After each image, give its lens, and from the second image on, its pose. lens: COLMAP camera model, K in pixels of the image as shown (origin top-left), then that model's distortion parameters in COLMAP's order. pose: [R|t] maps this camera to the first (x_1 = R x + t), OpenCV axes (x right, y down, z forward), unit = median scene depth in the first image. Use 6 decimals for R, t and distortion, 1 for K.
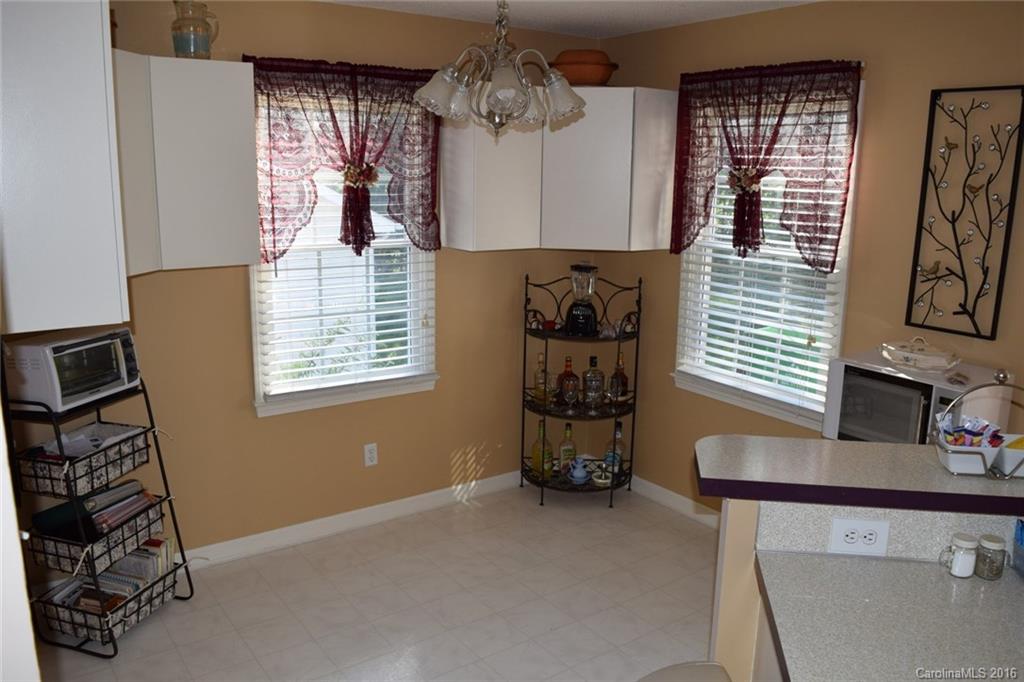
lens RADIAL K [[801.4, 0, 512.0], [0, 801.4, 341.0], [0, 0, 1]] dist [-0.088953, 0.004464]
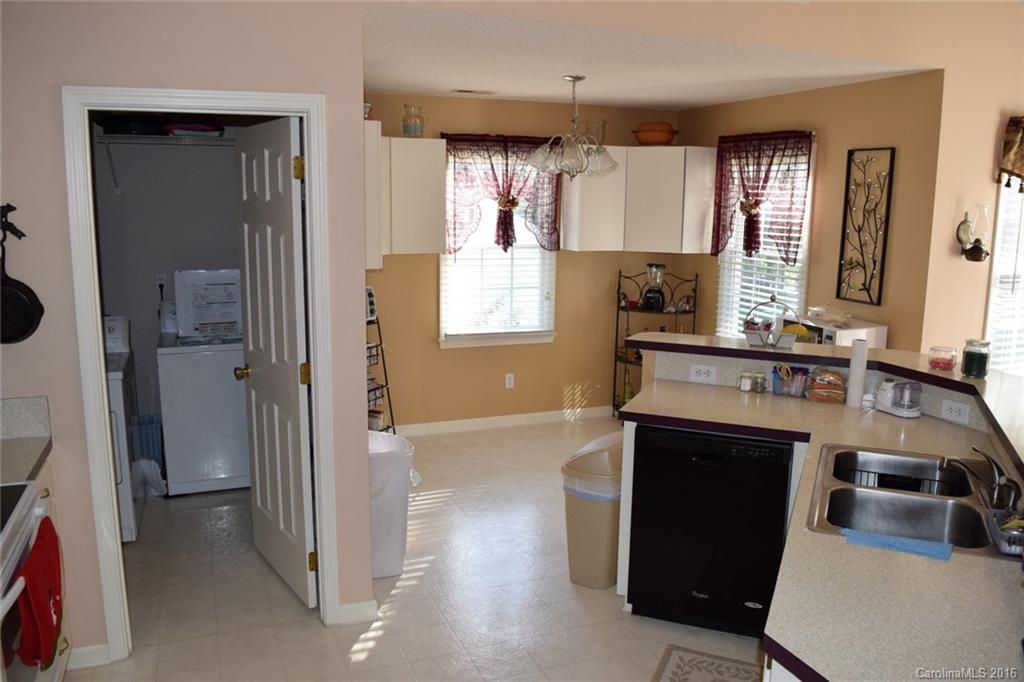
lens RADIAL K [[801.4, 0, 512.0], [0, 801.4, 341.0], [0, 0, 1]] dist [-0.088953, 0.004464]
pose [[0.970622, 0.041060, -0.237081, 0.221868], [-0.048845, 0.998440, -0.027054, 0.121240], [0.235600, 0.037839, 0.971113, -0.591700]]
